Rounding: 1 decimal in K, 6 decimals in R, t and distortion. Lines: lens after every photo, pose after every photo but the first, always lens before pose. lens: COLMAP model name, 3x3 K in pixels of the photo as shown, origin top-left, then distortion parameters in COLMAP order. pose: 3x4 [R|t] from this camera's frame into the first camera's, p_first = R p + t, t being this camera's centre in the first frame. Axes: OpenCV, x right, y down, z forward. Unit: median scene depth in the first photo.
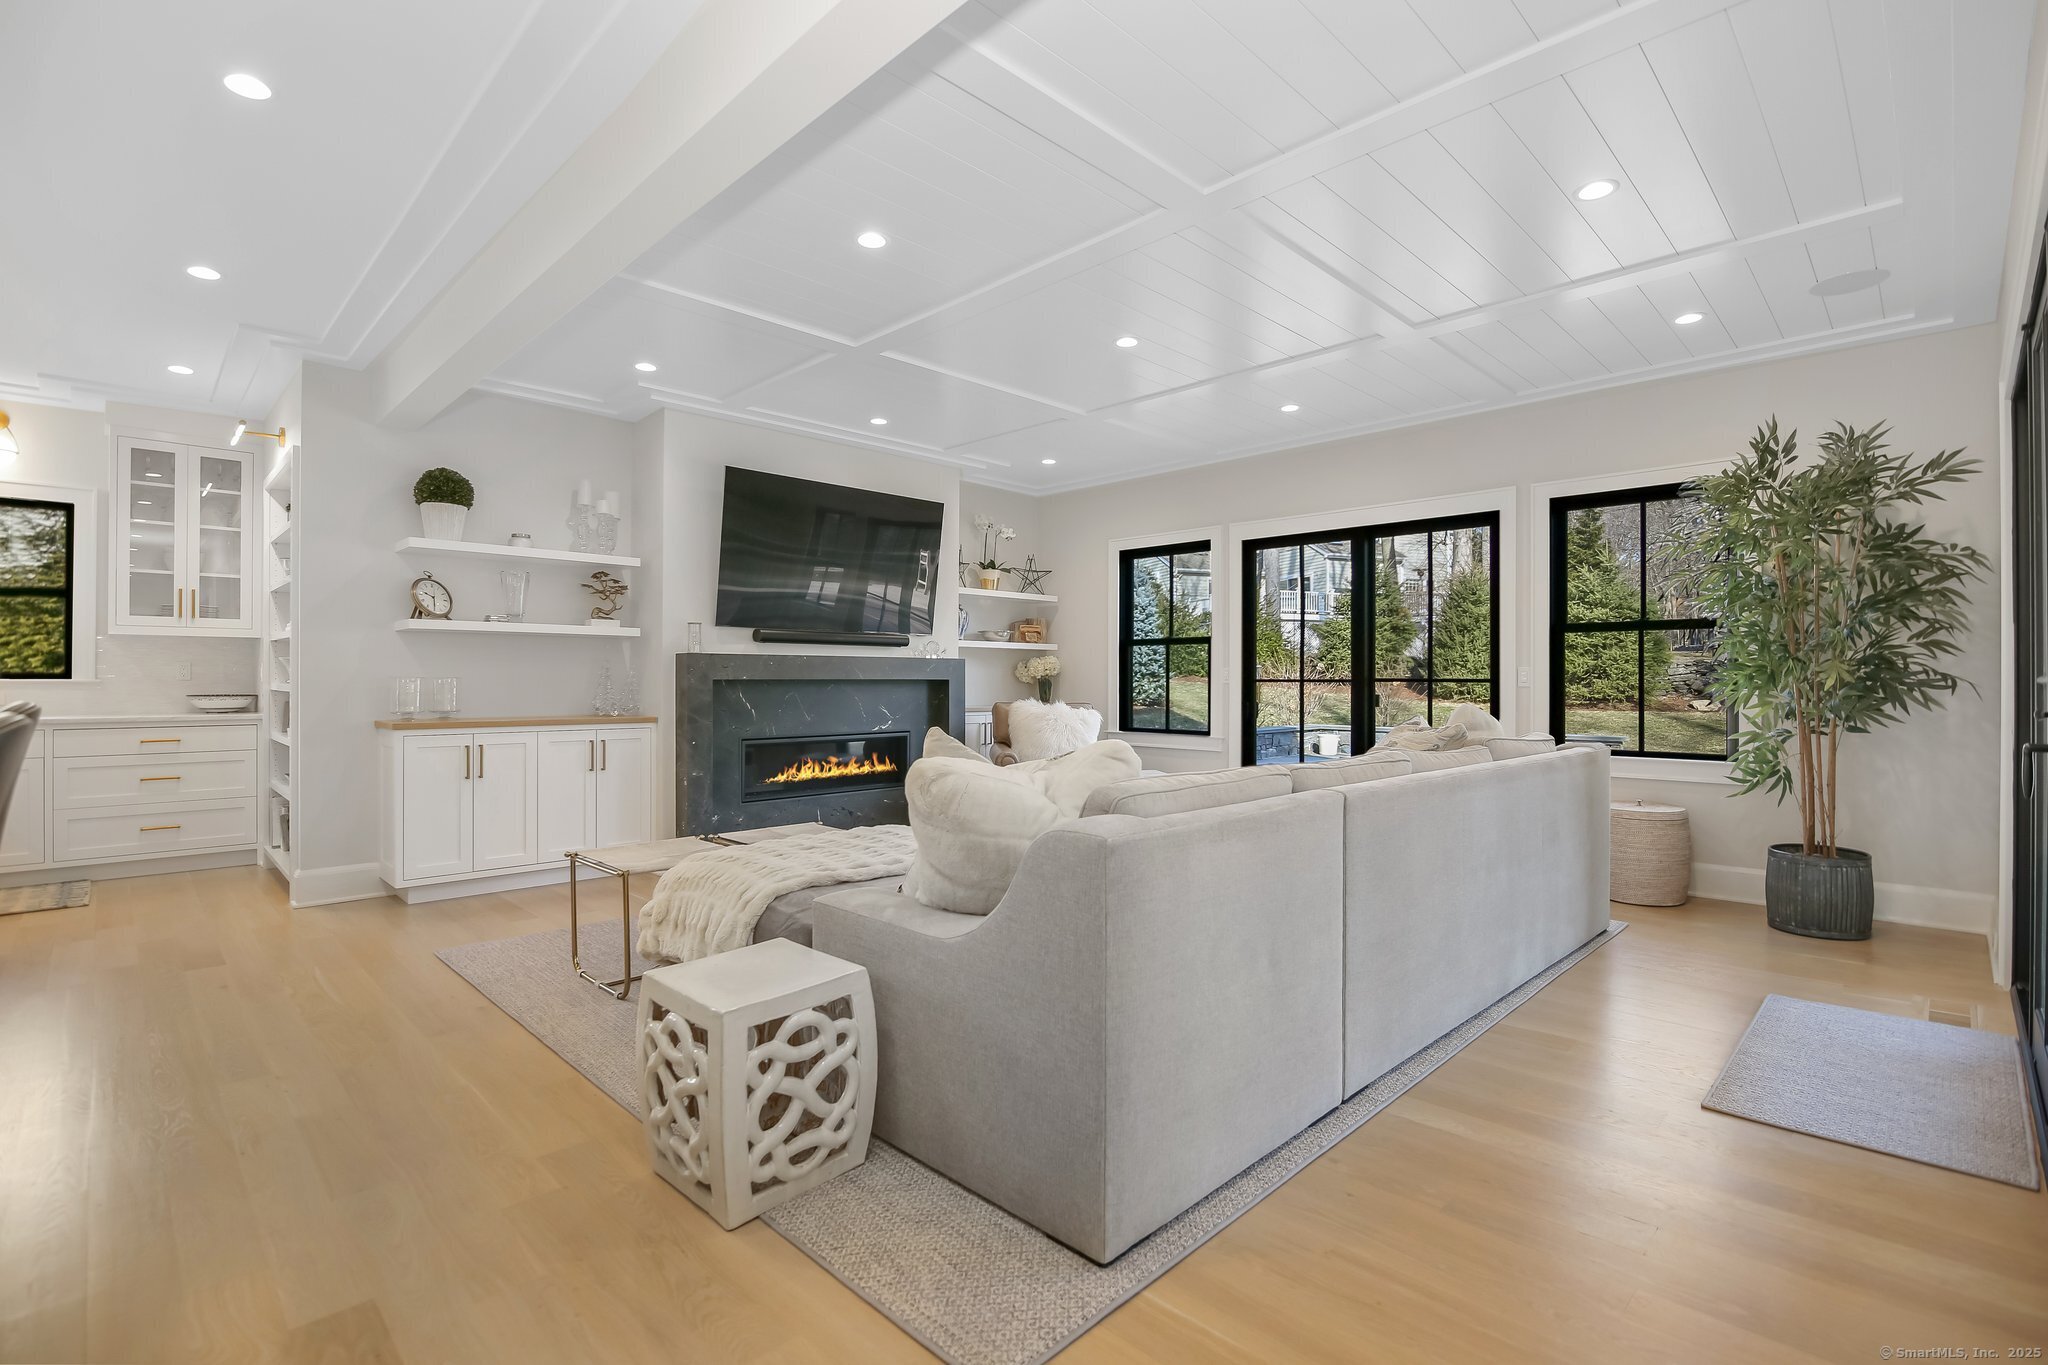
lens RADIAL K [[942.1, 0, 1024.0], [0, 942.1, 682.5], [0, 0, 1]] dist [-0.017503, -0.000479]
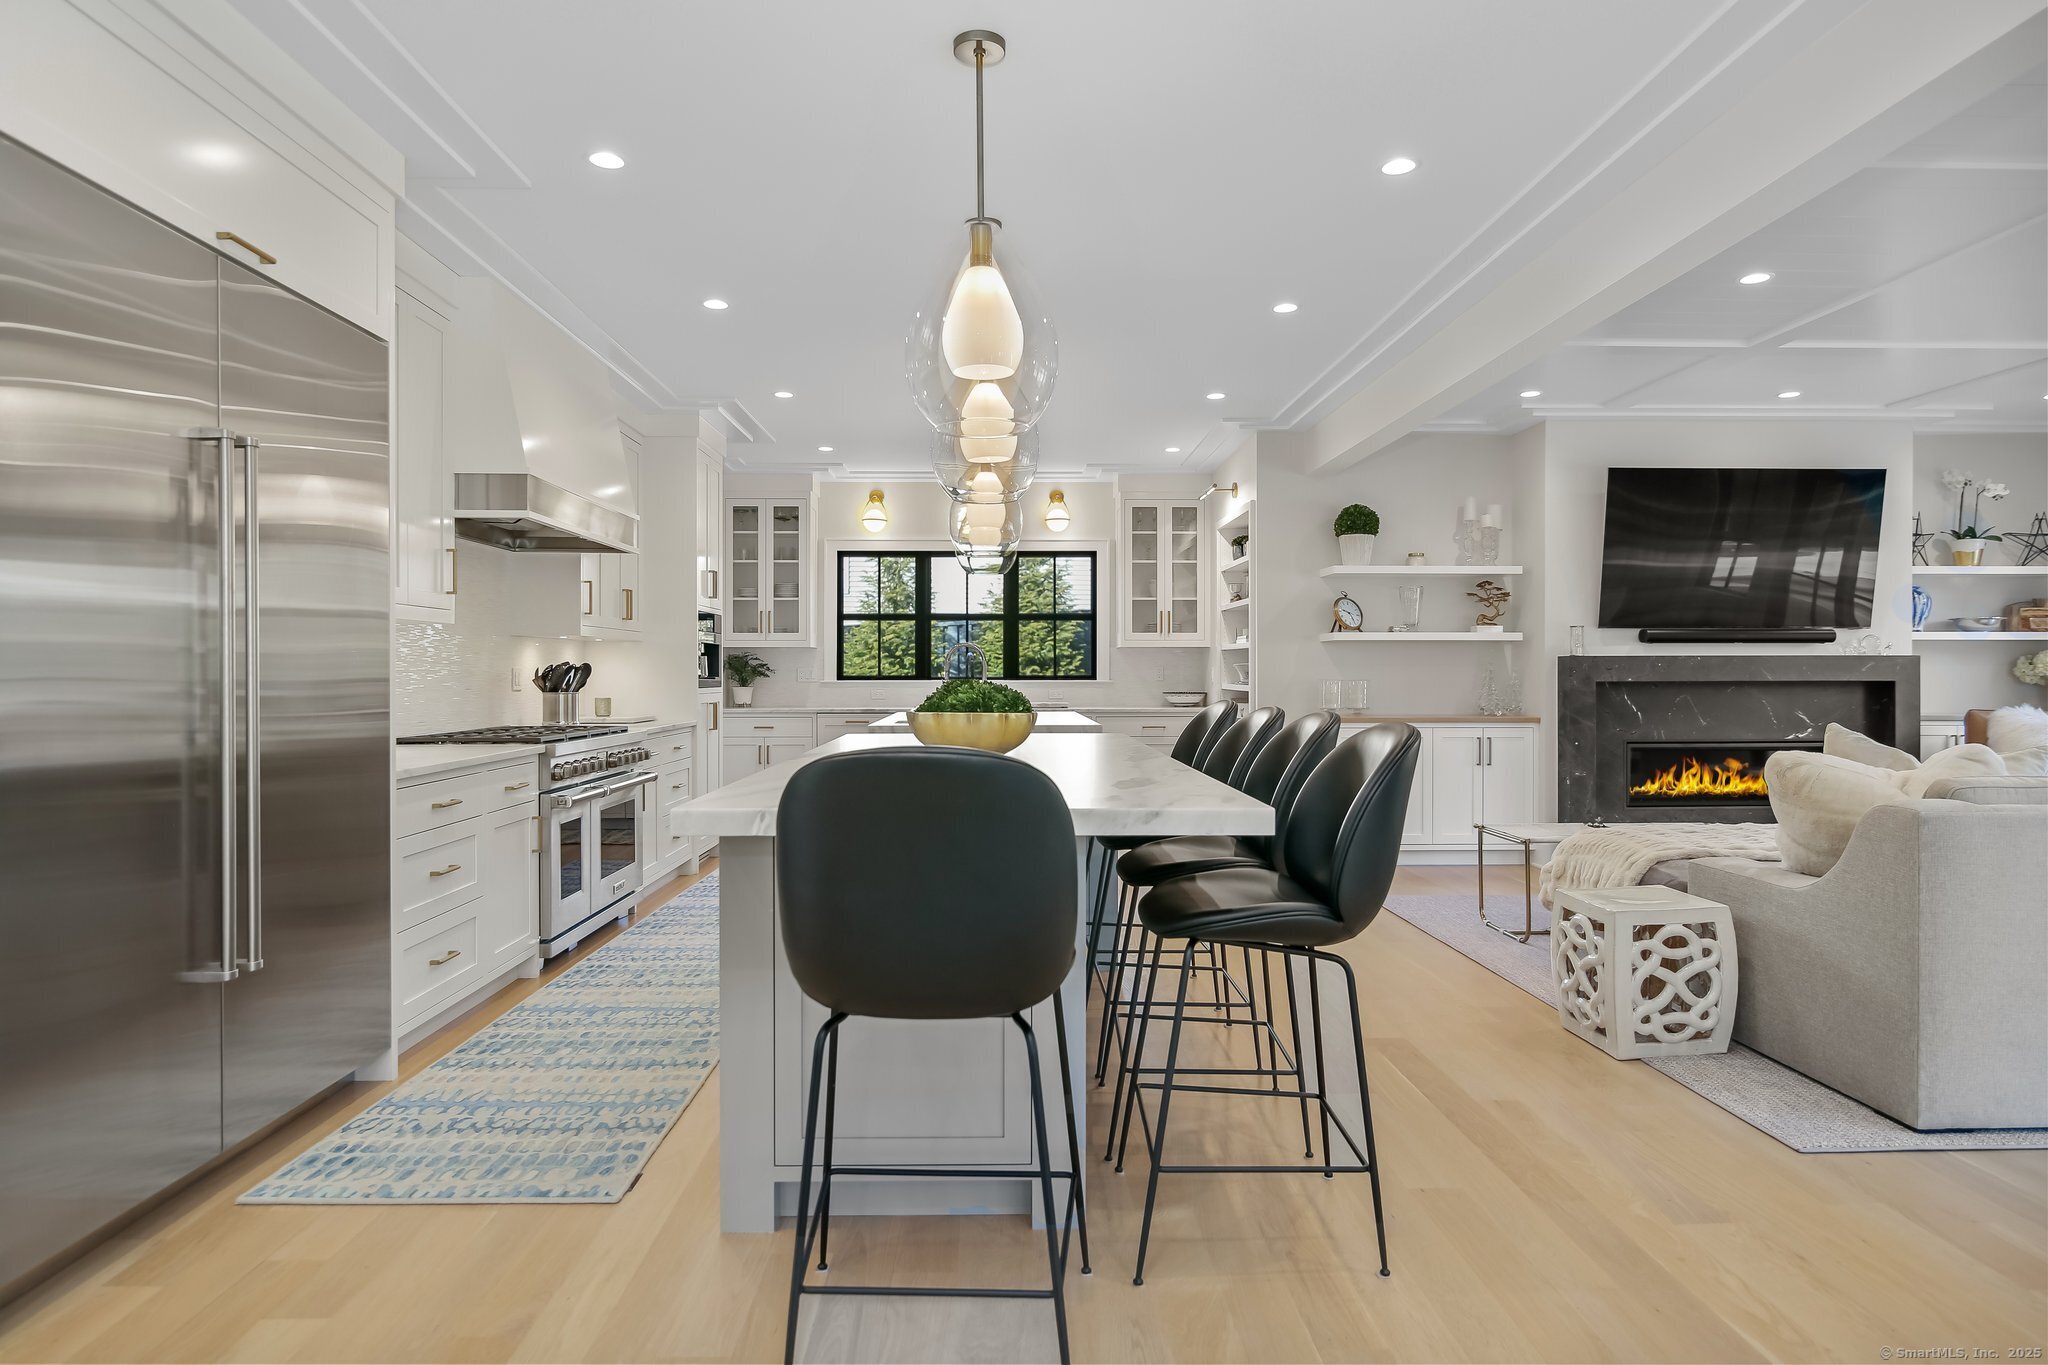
lens RADIAL K [[1183.6, 0, 1017.7], [0, 1183.6, 675.3], [0, 0, 1]] dist [-0.005820, -0.003967]
pose [[0.720620, -0.001124, -0.693329, 0.113478], [0.000313, 0.999999, -0.001296, -0.009581], [0.693330, 0.000717, 0.720620, -0.386317]]
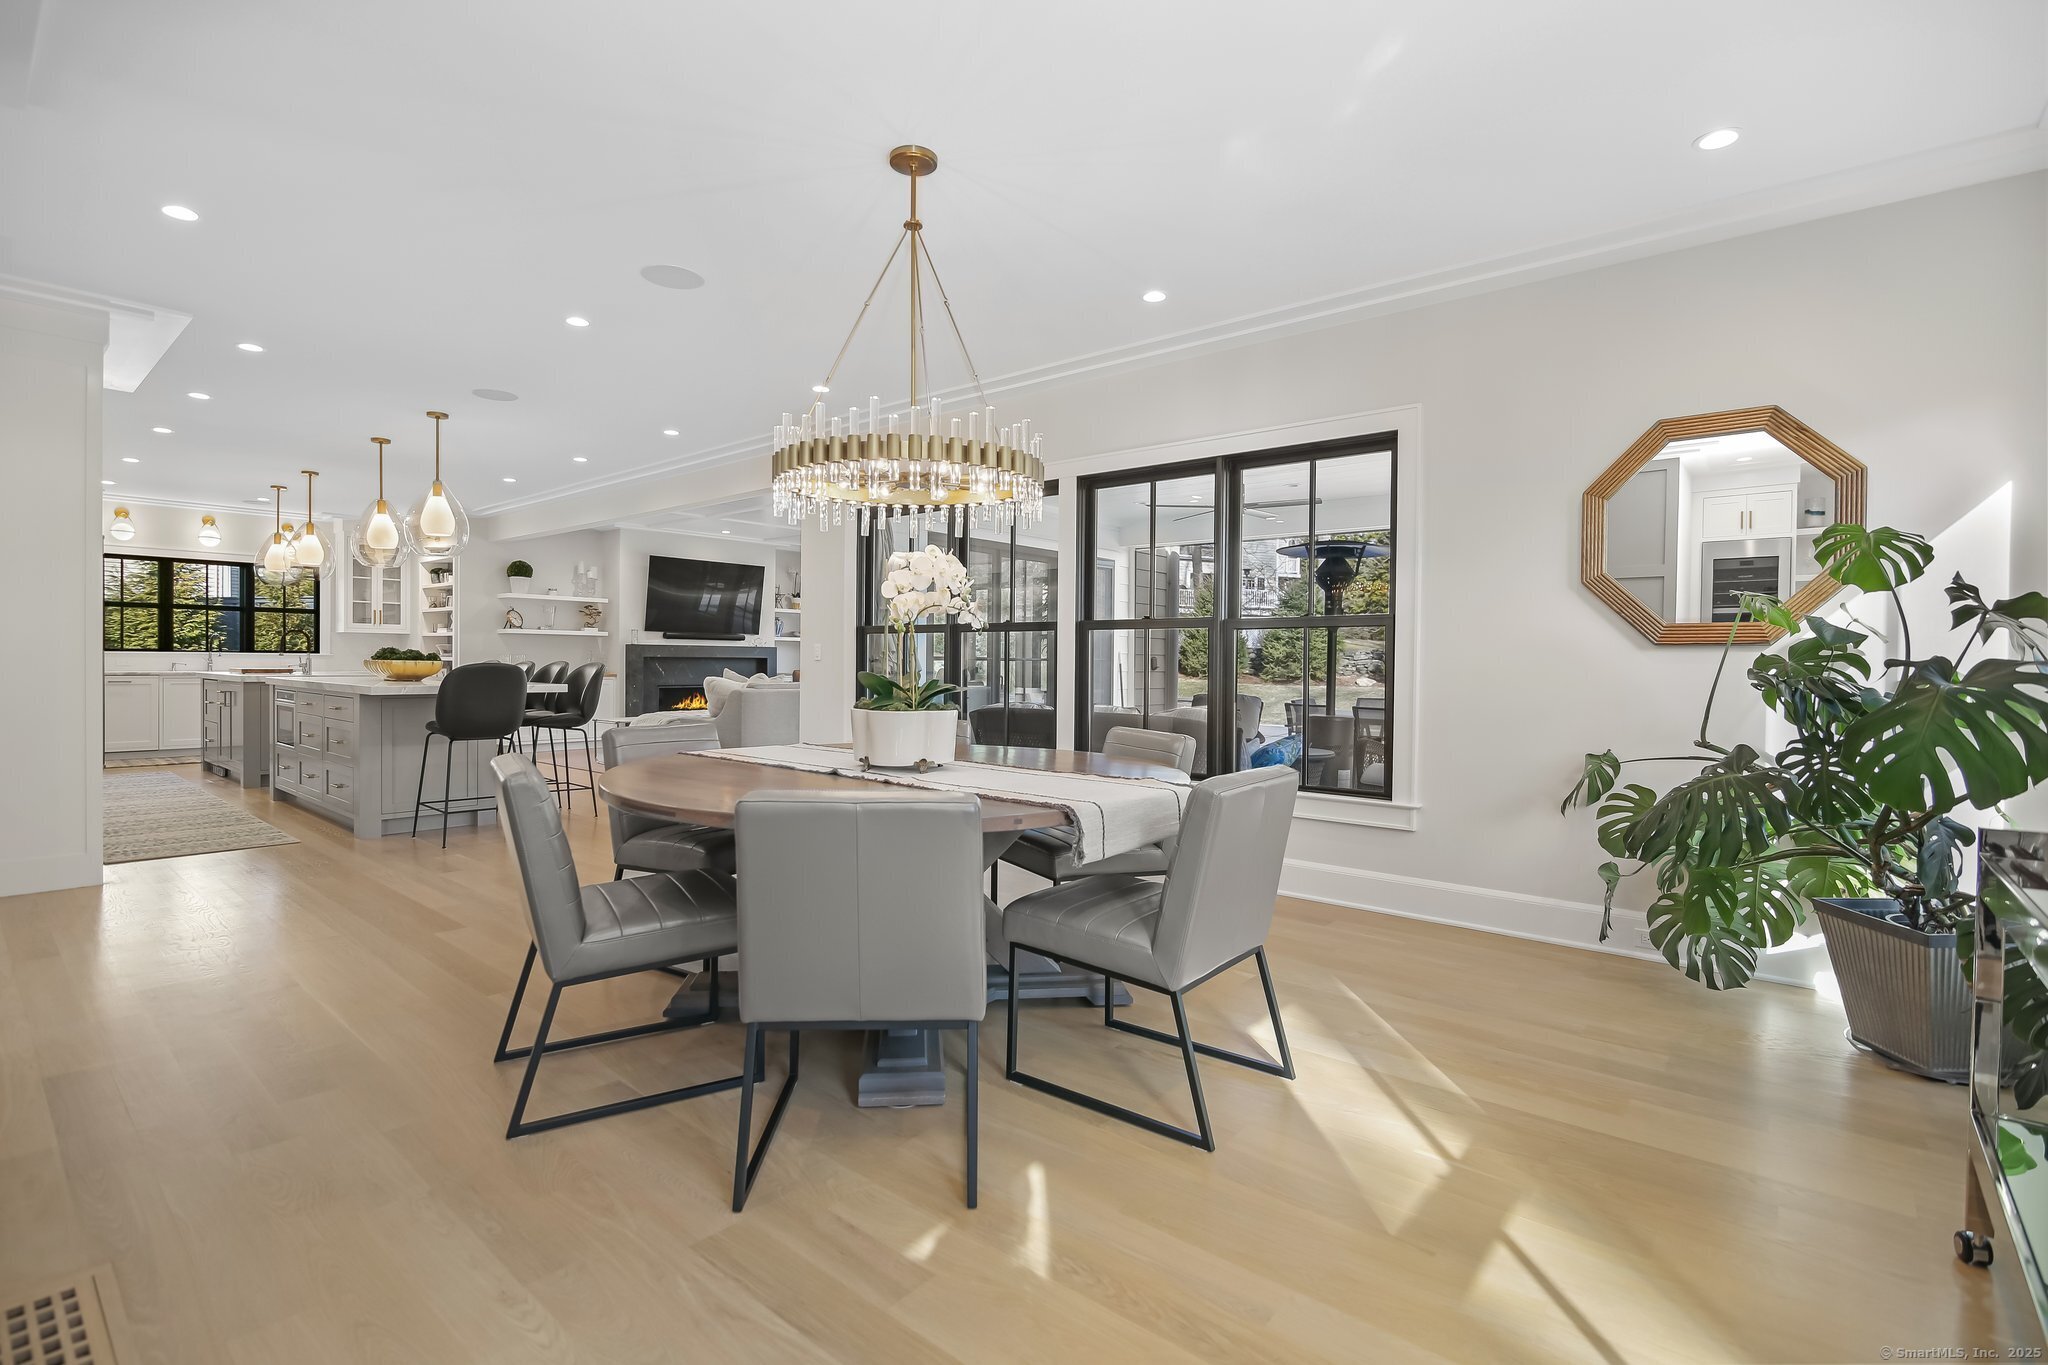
lens RADIAL K [[942.1, 0, 1024.0], [0, 942.1, 682.5], [0, 0, 1]] dist [-0.017503, -0.000479]
pose [[0.996277, 0.005047, 0.086060, 0.381492], [-0.006590, 0.999822, 0.017655, 0.013510], [-0.085955, -0.018156, 0.996134, -1.321932]]
